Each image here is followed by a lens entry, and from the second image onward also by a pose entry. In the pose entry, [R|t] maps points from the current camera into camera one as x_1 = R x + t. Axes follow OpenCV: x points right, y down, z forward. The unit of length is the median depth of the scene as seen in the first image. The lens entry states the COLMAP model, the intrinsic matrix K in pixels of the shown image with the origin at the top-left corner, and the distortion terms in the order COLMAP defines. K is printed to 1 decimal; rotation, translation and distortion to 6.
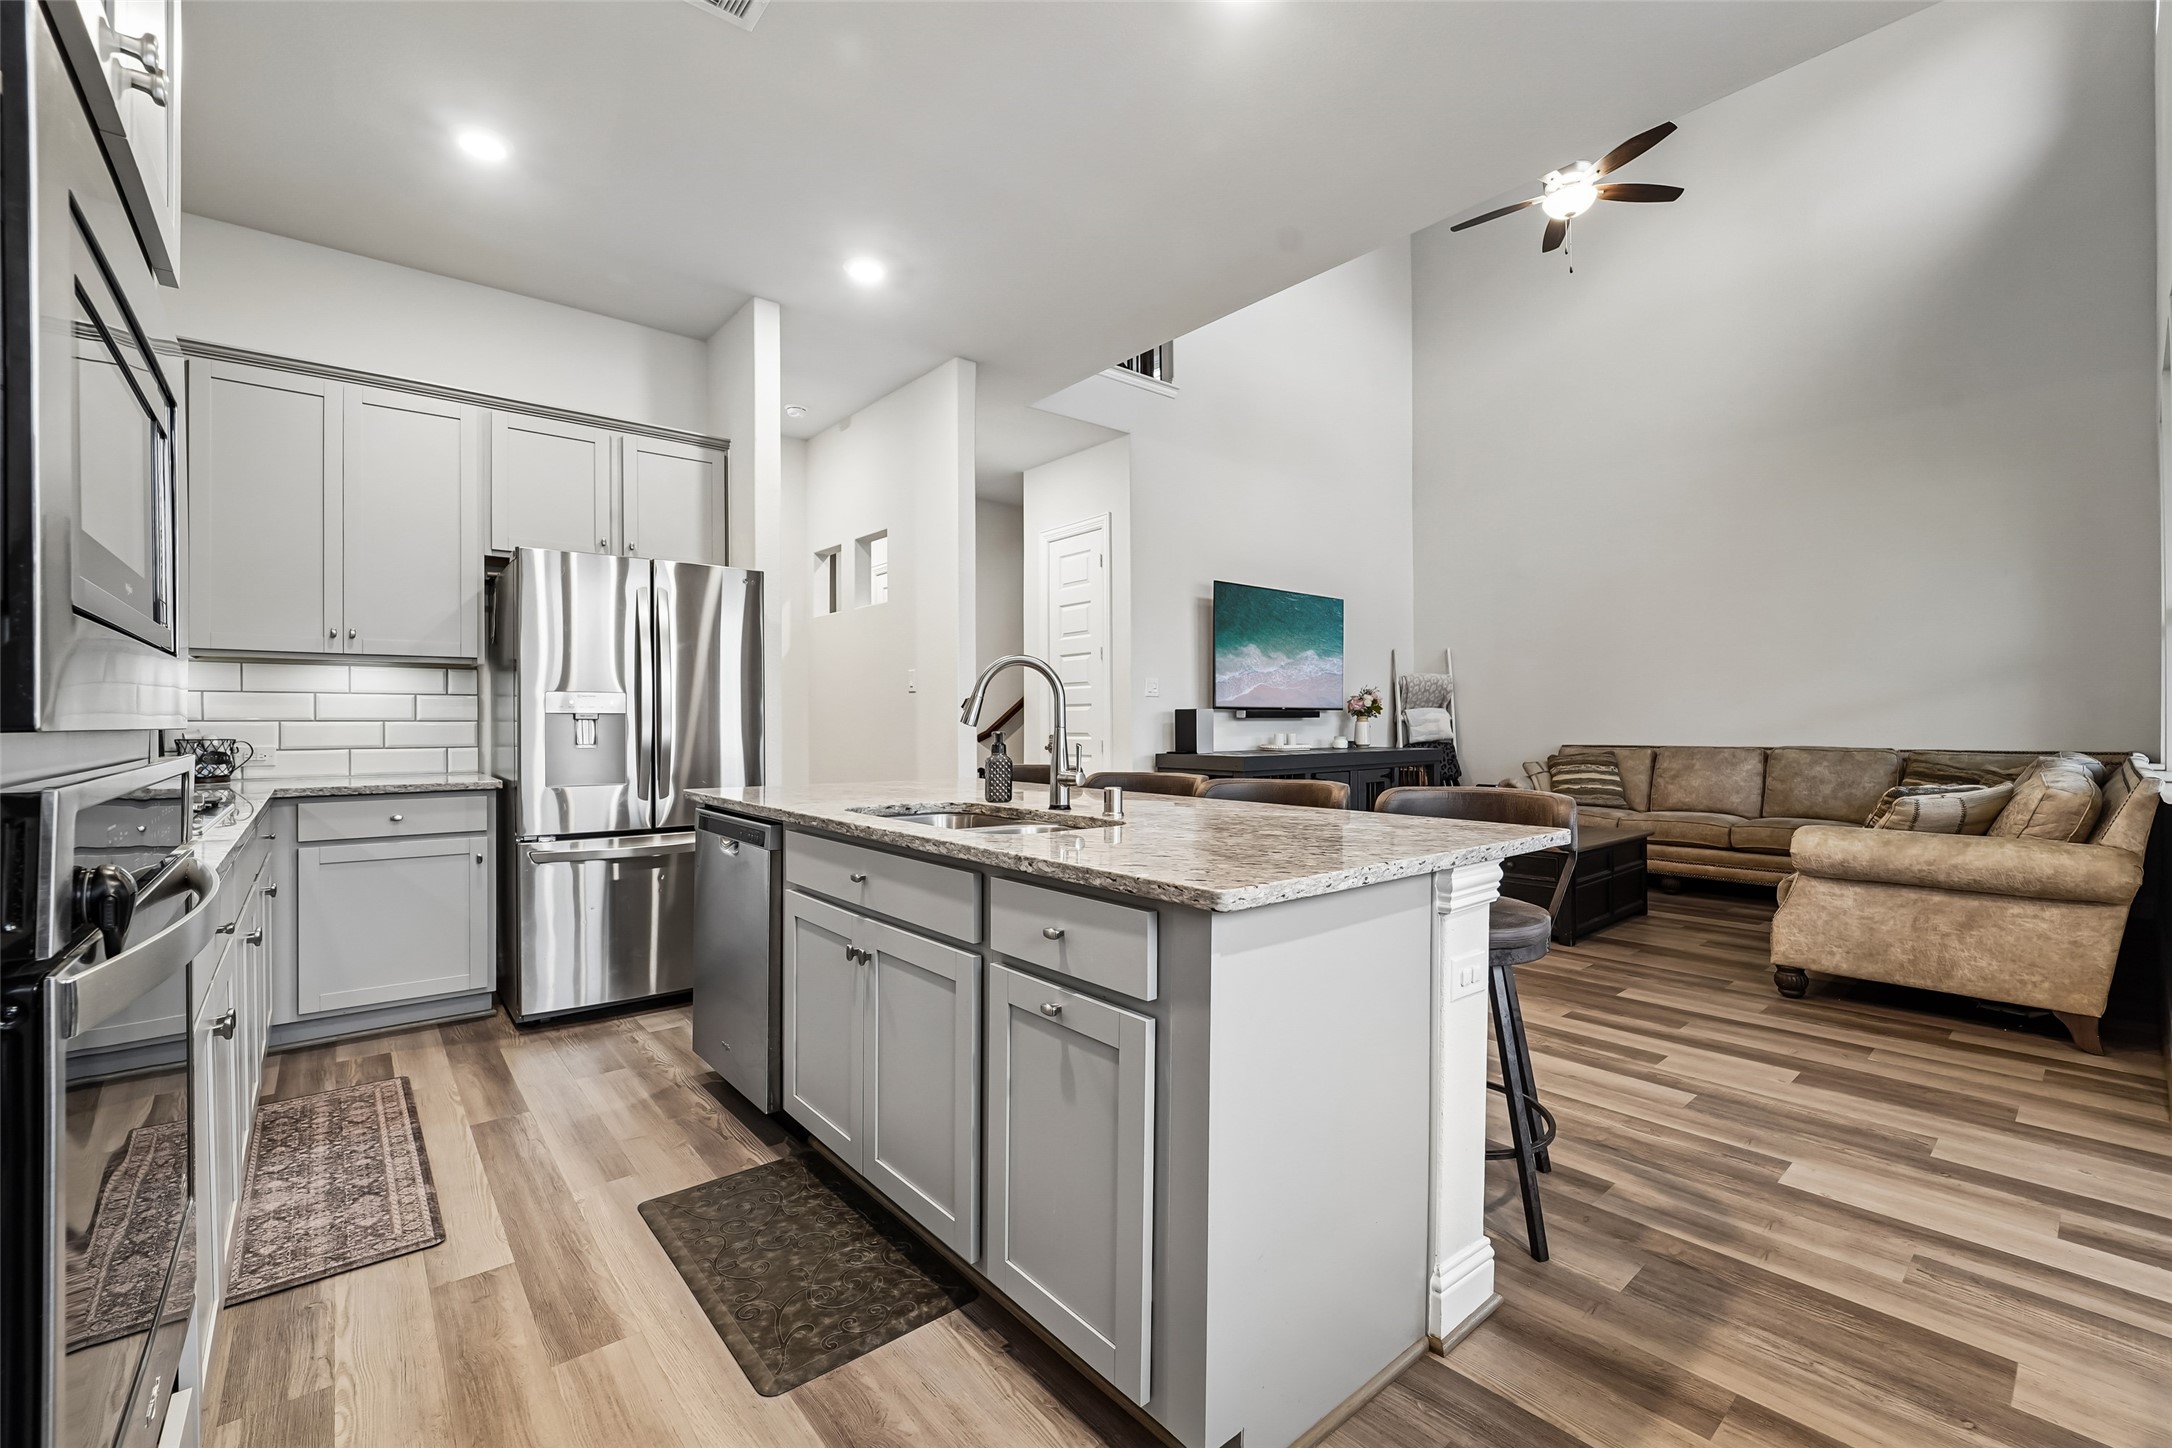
lens RADIAL K [[905.9, 0, 1086.2], [0, 905.9, 726.3], [0, 0, 1]] dist [-0.018554, -0.000304]
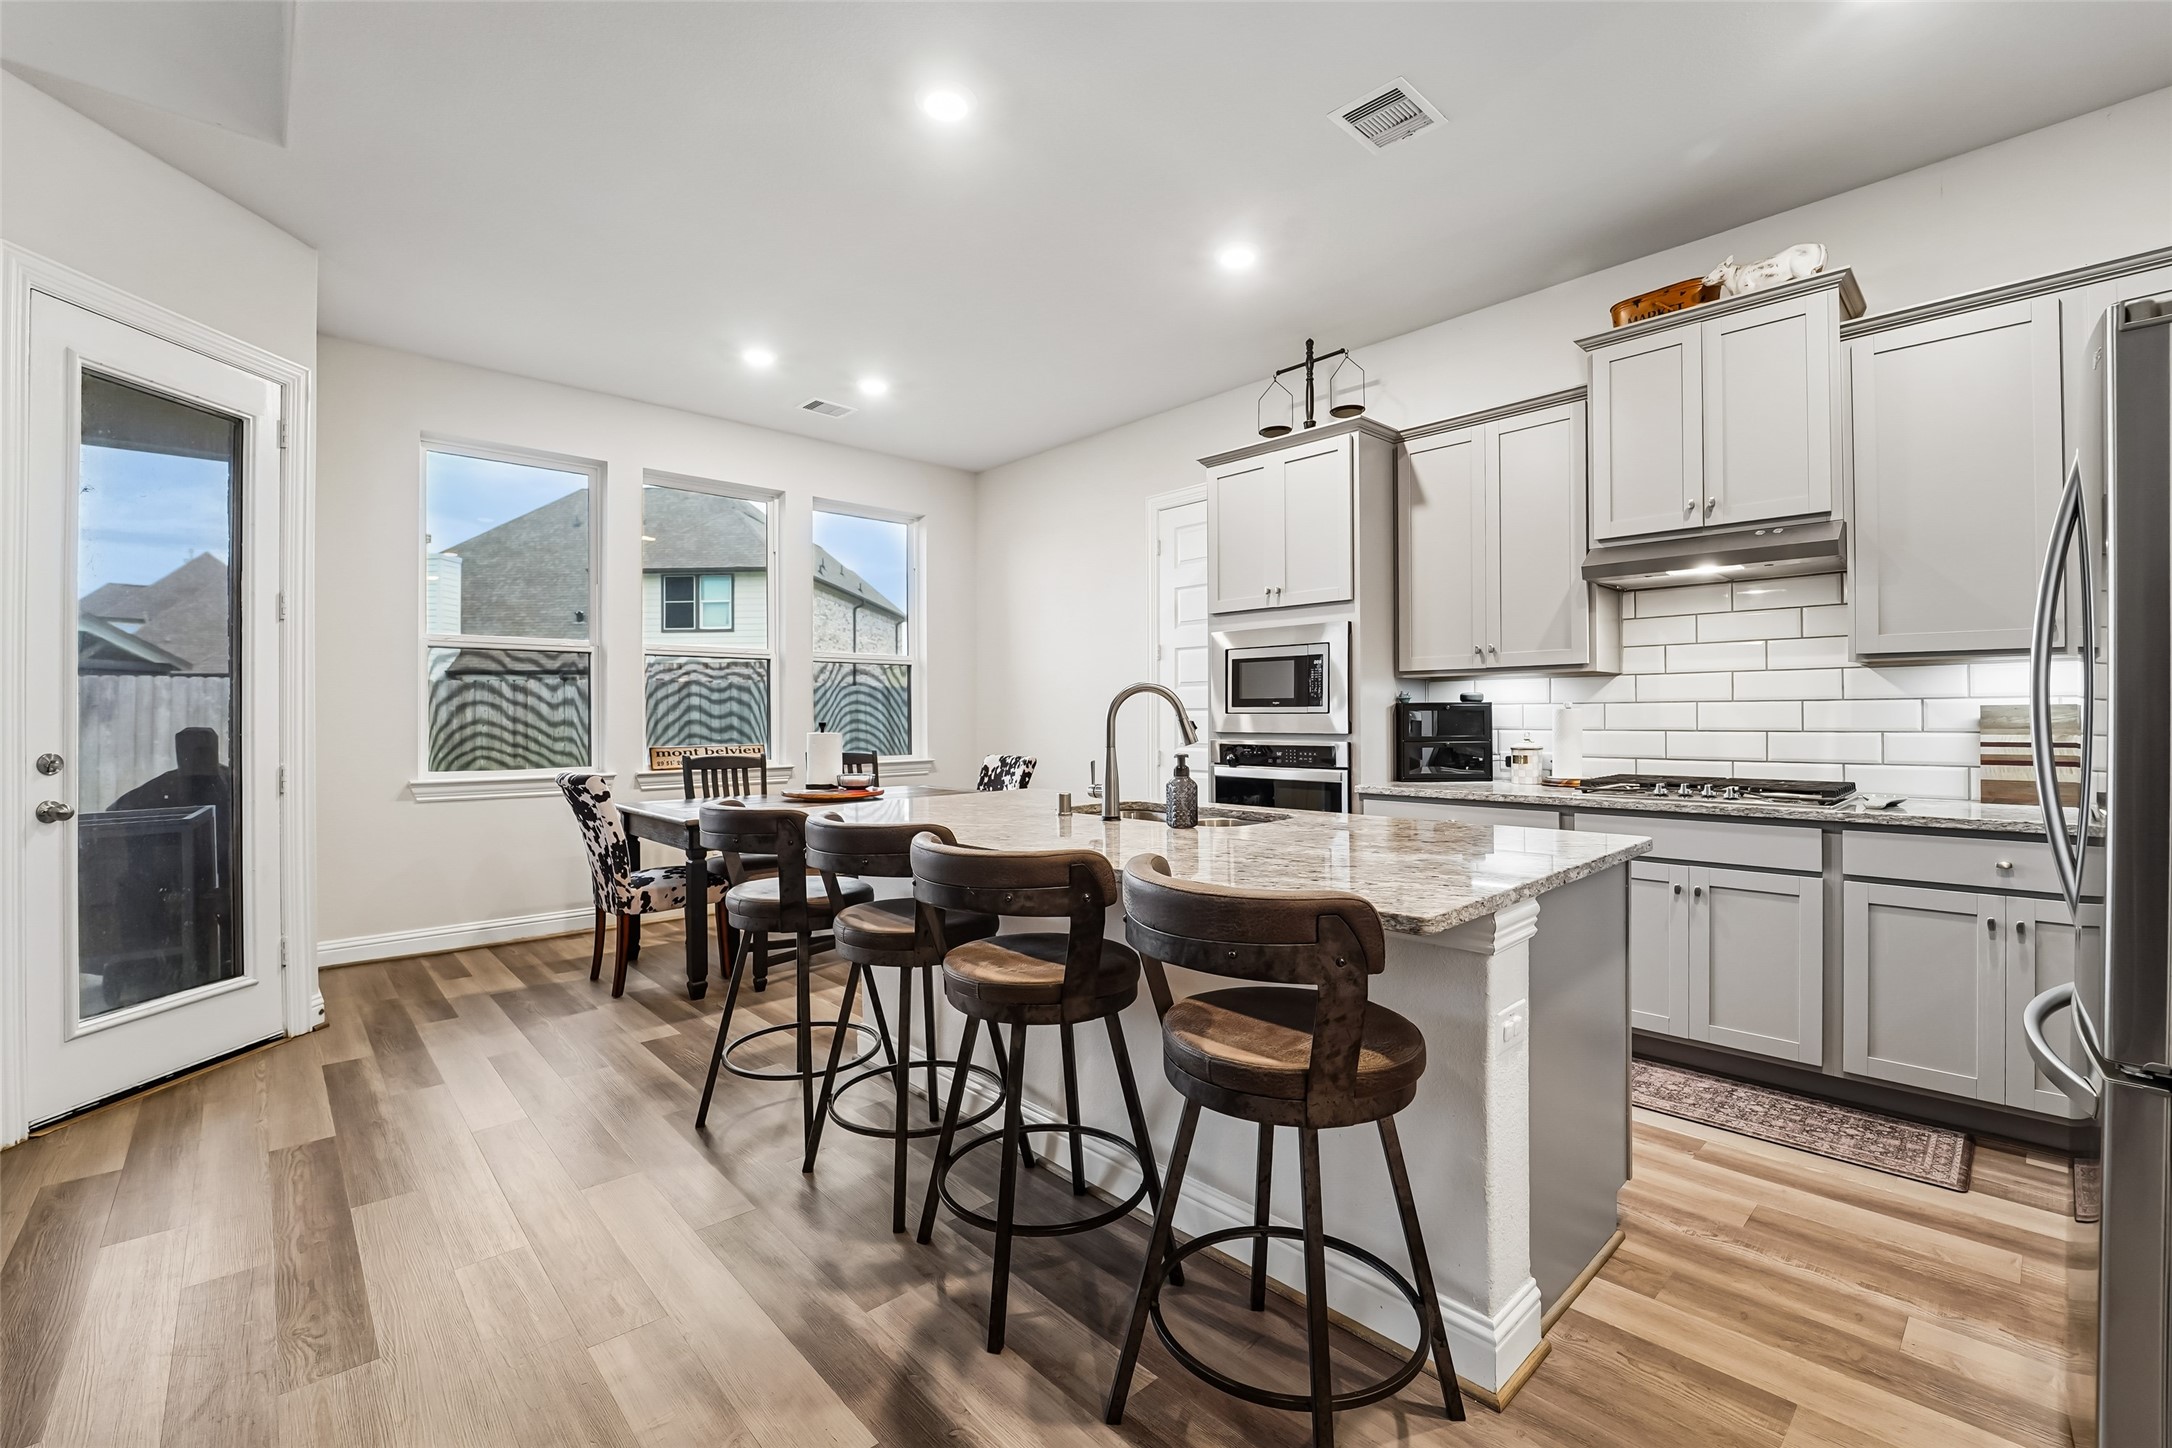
lens RADIAL K [[905.9, 0, 1101.5], [0, 905.9, 709.1], [0, 0, 1]] dist [-0.018554, -0.000304]
pose [[-0.998288, 0.006961, -0.058078, 0.031801], [0.007086, 0.999973, -0.001952, -0.029618], [0.058063, -0.002360, -0.998310, 1.443537]]
